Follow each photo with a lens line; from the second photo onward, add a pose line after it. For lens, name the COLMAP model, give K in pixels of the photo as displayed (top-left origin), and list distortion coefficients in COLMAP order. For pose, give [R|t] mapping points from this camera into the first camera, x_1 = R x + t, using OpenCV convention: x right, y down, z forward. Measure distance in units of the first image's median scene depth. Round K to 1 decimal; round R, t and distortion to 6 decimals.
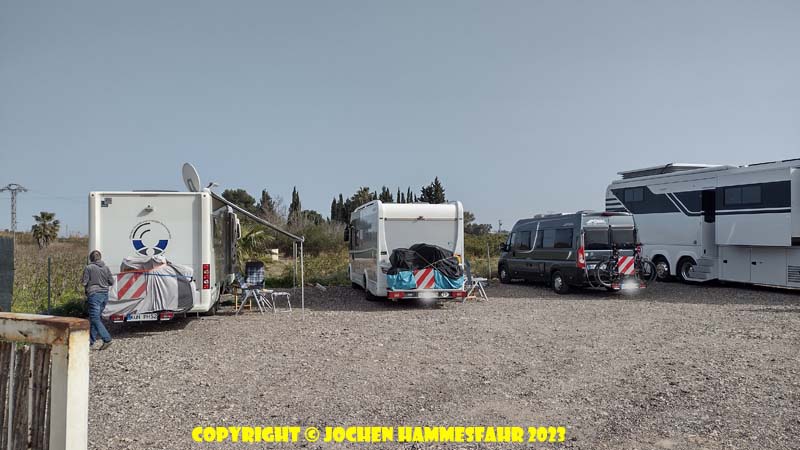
lens RADIAL K [[581.7, 0, 398.2], [0, 581.7, 225.4], [0, 0, 1]] dist [0.044863, -0.063626]
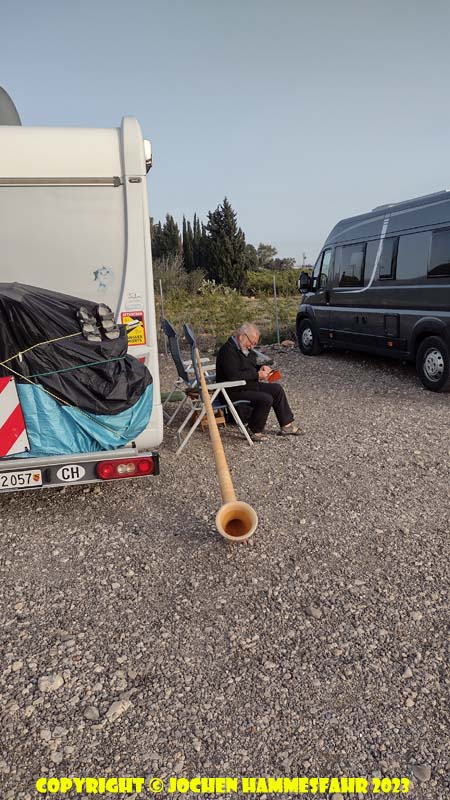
lens RADIAL K [[581.7, 0, 225.6], [0, 581.7, 397.9], [0, 0, 1]] dist [0.044863, -0.063626]
pose [[0.998664, -0.039320, 0.033535, 0.123027], [0.030811, 0.973993, 0.224475, 0.026175], [-0.041489, -0.223141, 0.973903, 0.657602]]
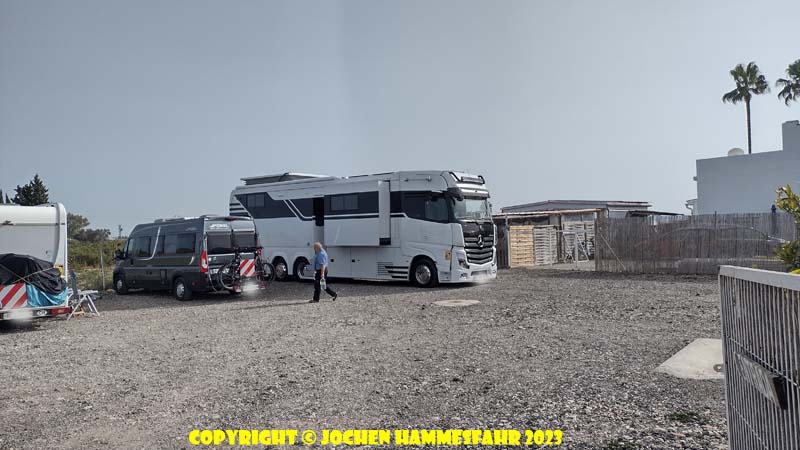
lens RADIAL K [[581.7, 0, 398.2], [0, 581.7, 225.4], [0, 0, 1]] dist [0.044863, -0.063626]
pose [[0.816469, -0.005233, 0.577366, 0.010034], [0.009708, 0.999942, -0.004666, -0.000004], [-0.577308, 0.009415, 0.816472, -0.001632]]
